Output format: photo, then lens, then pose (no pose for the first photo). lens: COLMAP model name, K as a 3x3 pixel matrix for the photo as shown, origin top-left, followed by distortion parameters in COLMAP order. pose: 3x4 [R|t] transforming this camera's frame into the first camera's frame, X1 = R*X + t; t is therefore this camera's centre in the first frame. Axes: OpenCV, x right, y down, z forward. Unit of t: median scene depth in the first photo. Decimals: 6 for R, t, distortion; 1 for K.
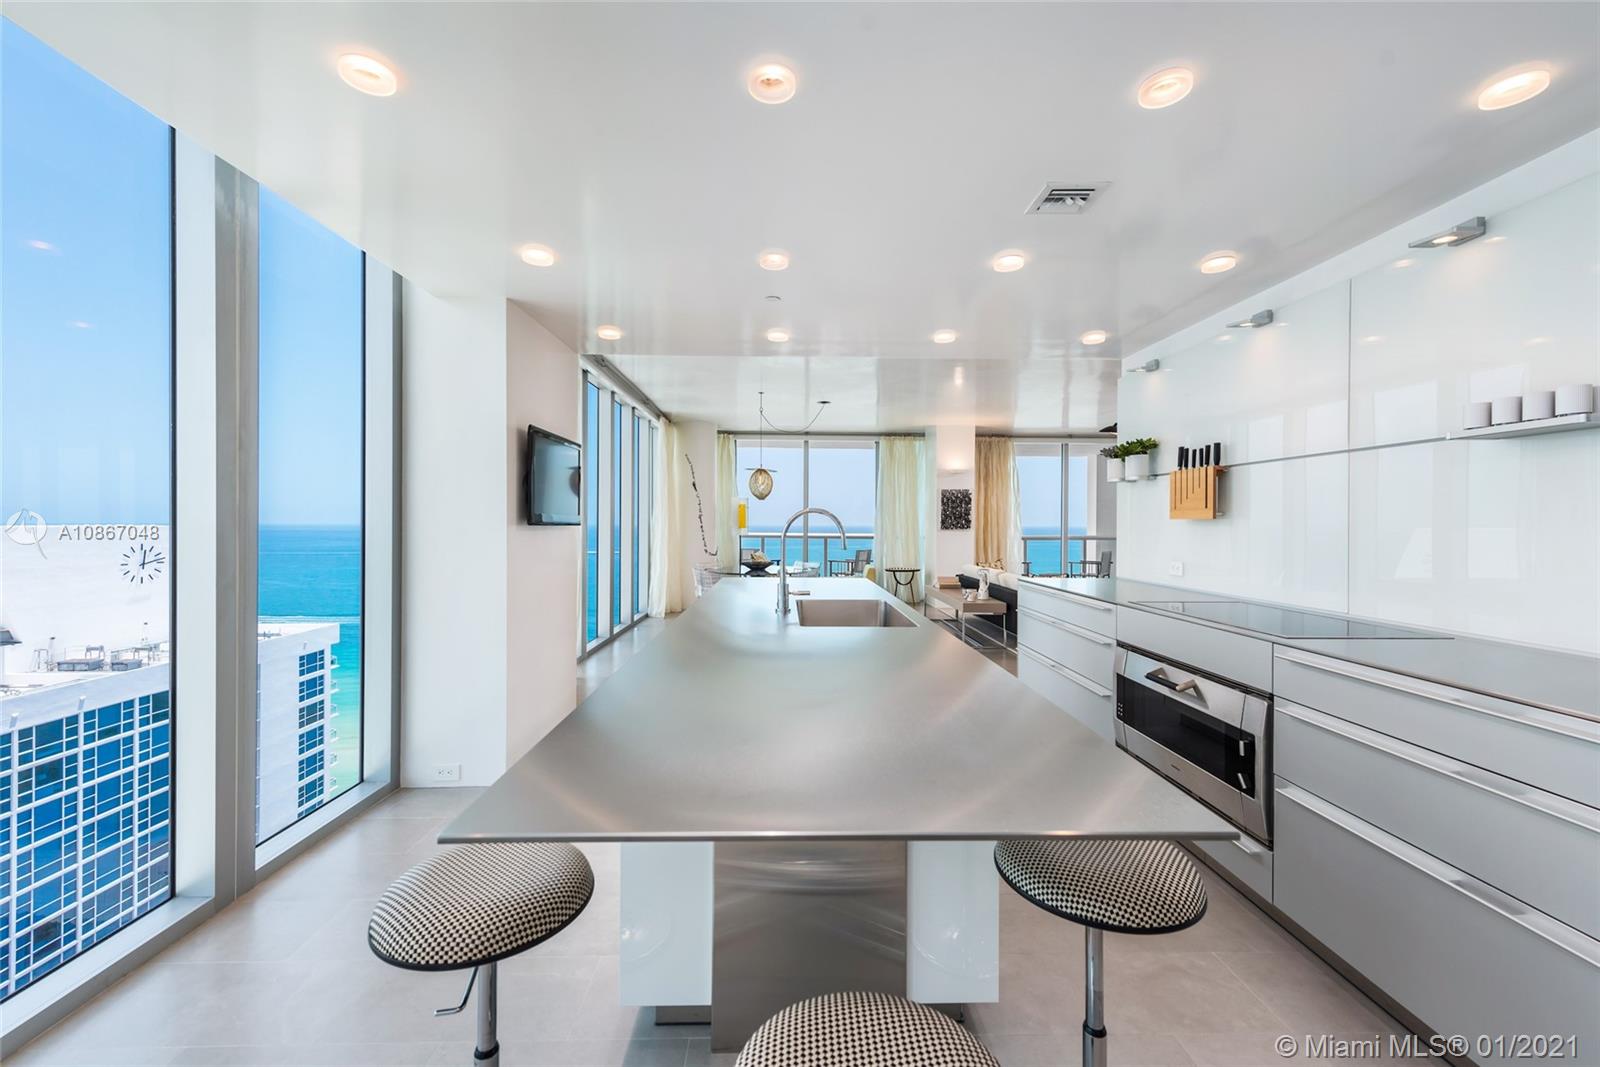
lens RADIAL K [[617.6, 0, 803.8], [0, 617.6, 532.7], [0, 0, 1]] dist [-0.000171, 0.000006]
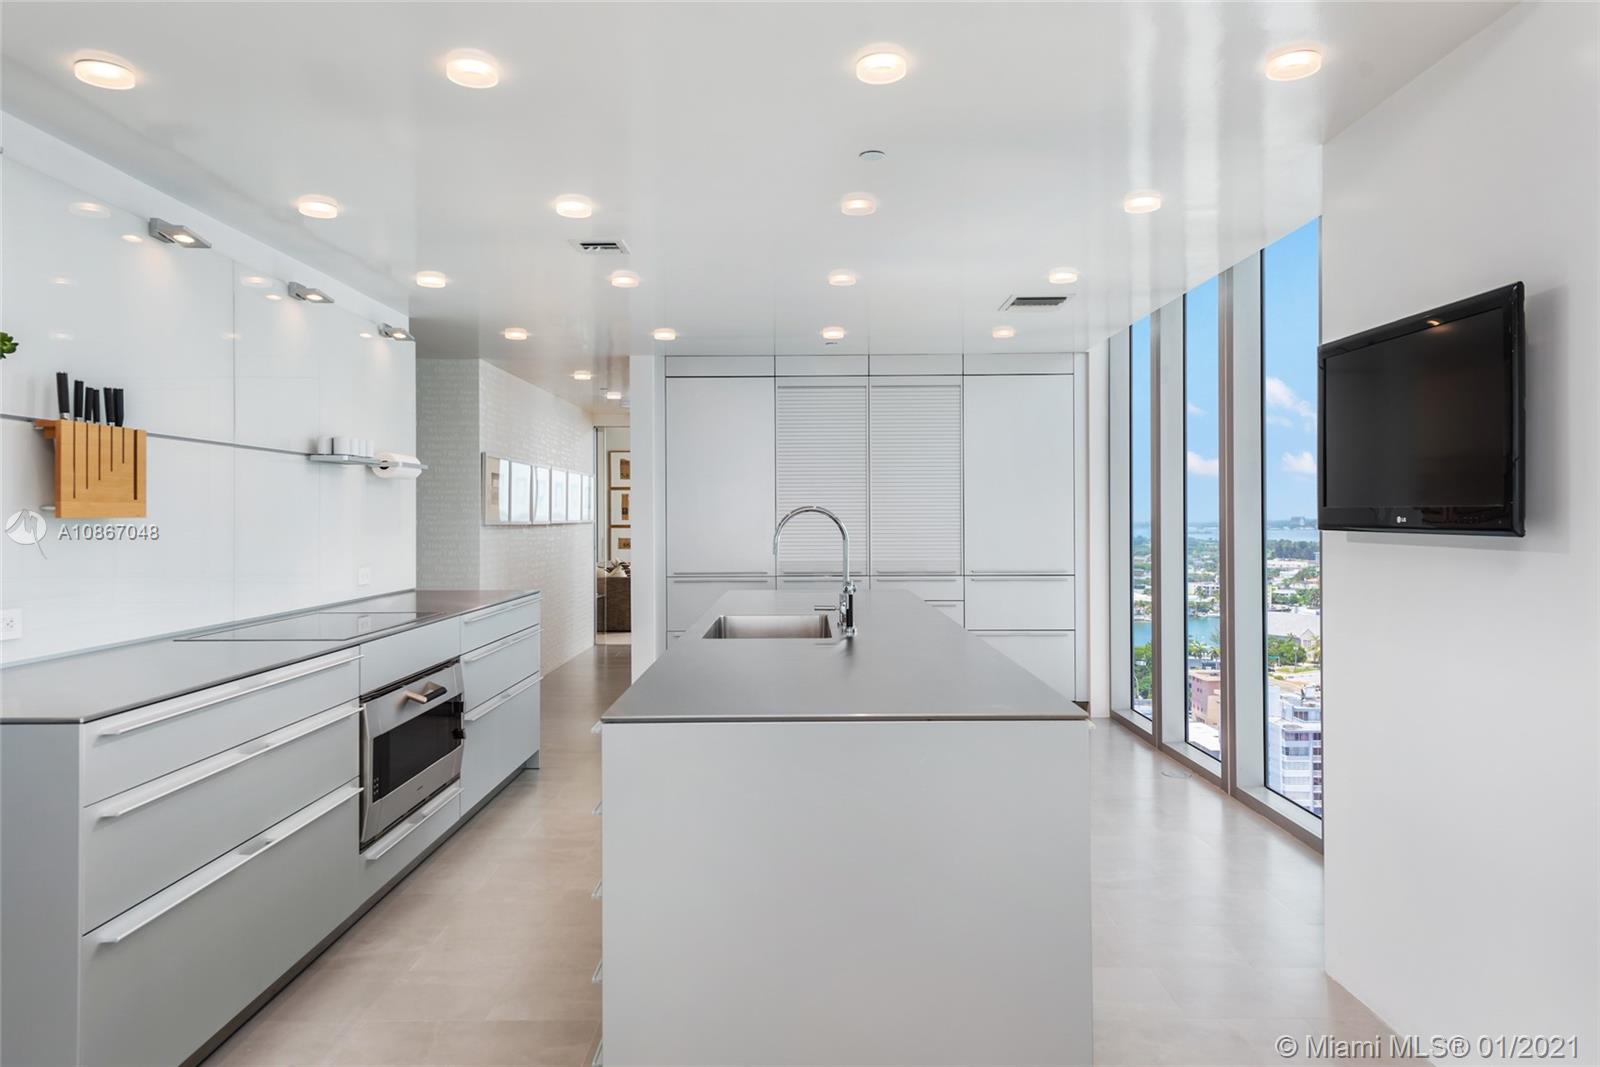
lens RADIAL K [[1010.7, 0, 805.4], [0, 1010.7, 529.8], [0, 0, 1]] dist [0.007019, -0.001226]
pose [[-0.999943, 0.007155, 0.007940, 0.021909], [0.007187, 0.999966, 0.004004, -0.011696], [-0.007911, 0.004061, -0.999960, 1.933771]]
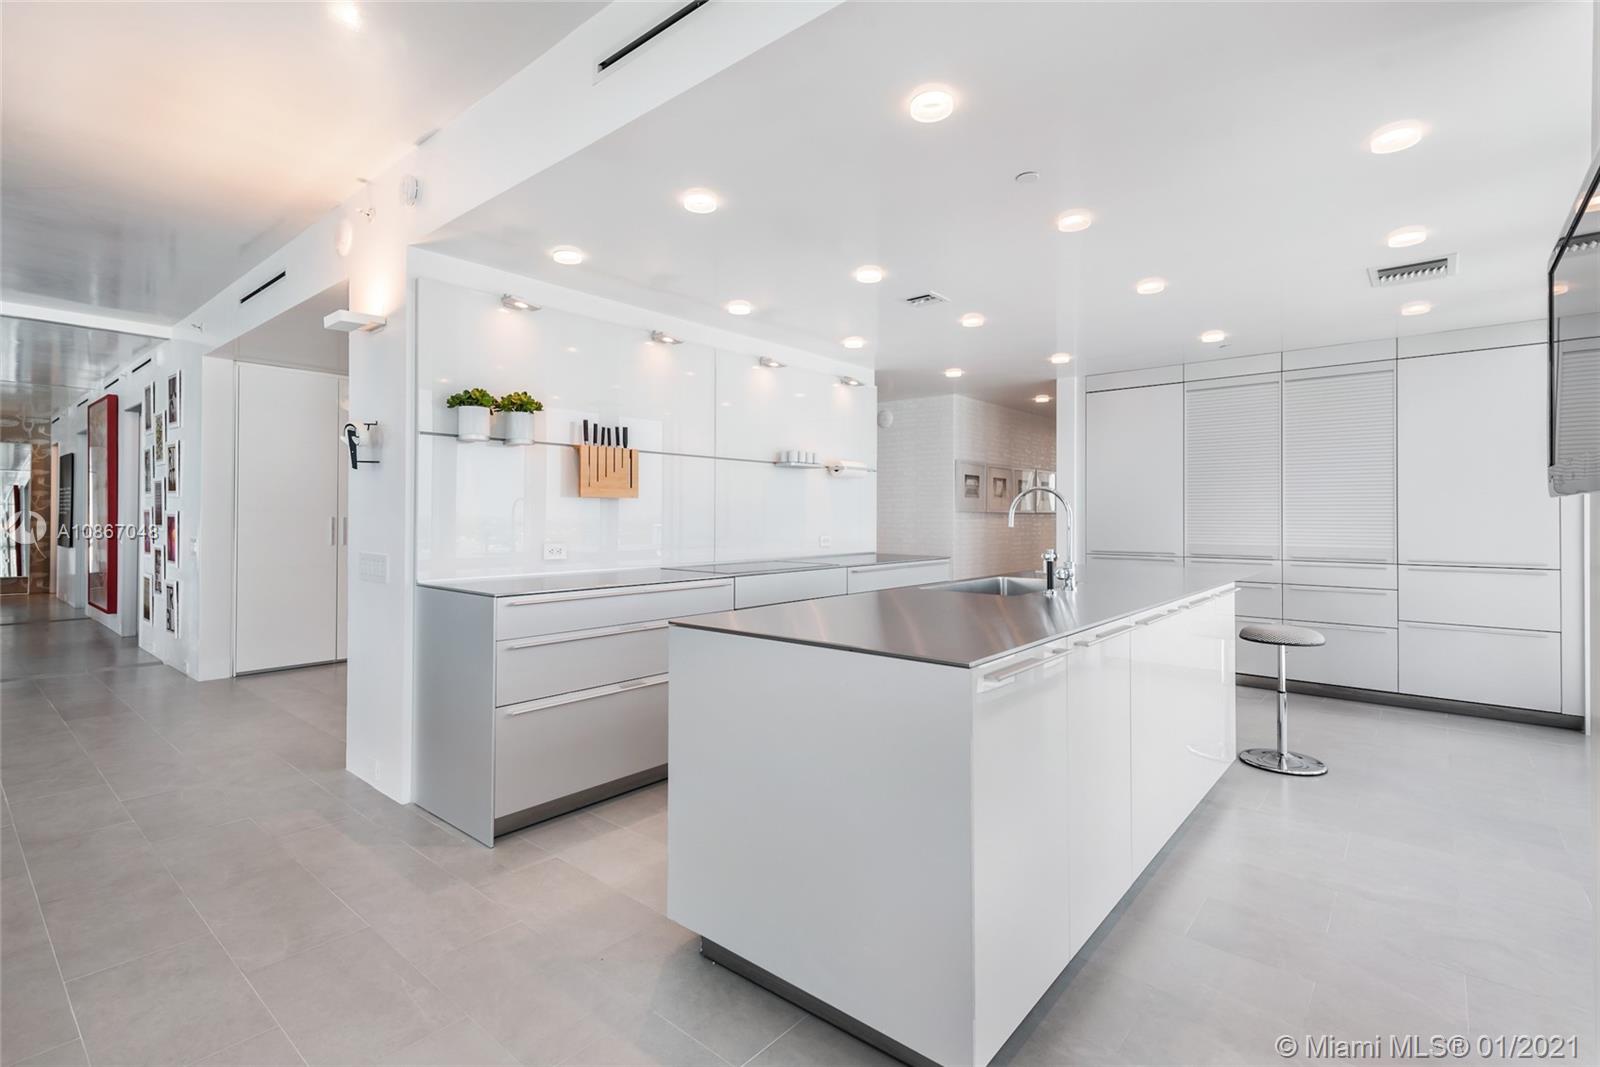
lens RADIAL K [[728.6, 0, 802.1], [0, 728.6, 521.9], [0, 0, 1]] dist [0.005024, 0.000086]
pose [[-0.753247, -0.004153, 0.657725, -0.376277], [-0.005159, 0.999987, 0.000407, 0.015347], [-0.657718, -0.003087, -0.753258, 1.730202]]
